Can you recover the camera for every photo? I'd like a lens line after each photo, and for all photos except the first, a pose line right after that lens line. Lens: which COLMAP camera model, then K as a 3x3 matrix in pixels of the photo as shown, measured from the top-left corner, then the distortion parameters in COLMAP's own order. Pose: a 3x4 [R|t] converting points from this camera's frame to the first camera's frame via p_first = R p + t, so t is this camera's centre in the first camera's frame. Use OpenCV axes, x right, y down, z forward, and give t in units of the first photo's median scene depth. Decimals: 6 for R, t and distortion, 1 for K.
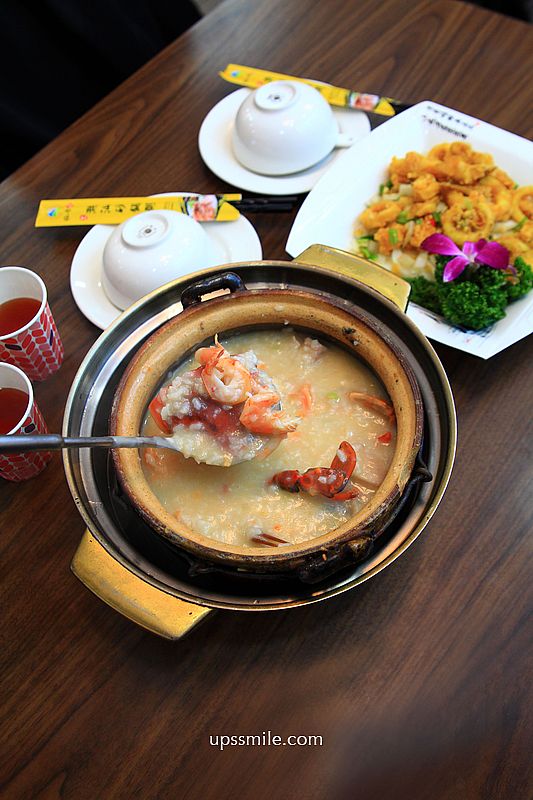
lens RADIAL K [[670.5, 0, 264.0], [0, 670.5, 423.4], [0, 0, 1]] dist [-0.095815, -0.004109]
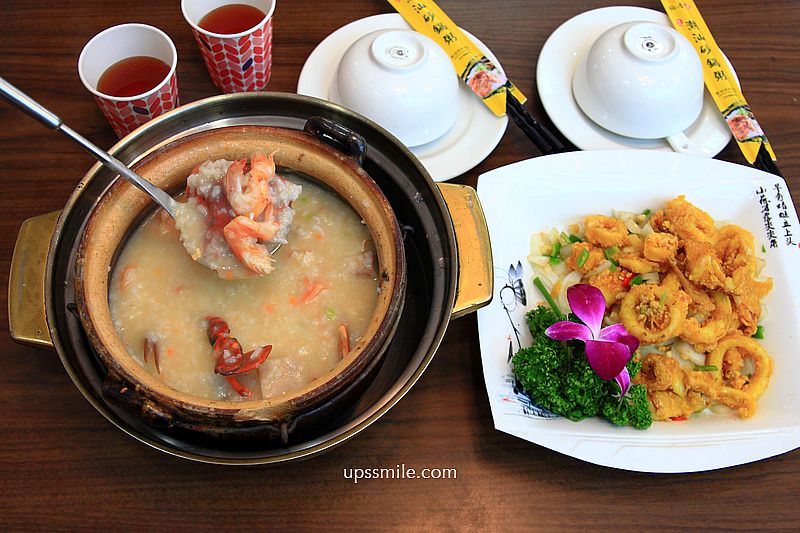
lens RADIAL K [[830.9, 0, 381.6], [0, 830.9, 305.8], [0, 0, 1]] dist [-0.119504, 0.016582]
pose [[0.610759, 0.747376, -0.261539, 0.378715], [-0.730643, 0.659247, 0.177636, -0.260289], [0.305179, 0.082599, 0.948706, -0.033301]]
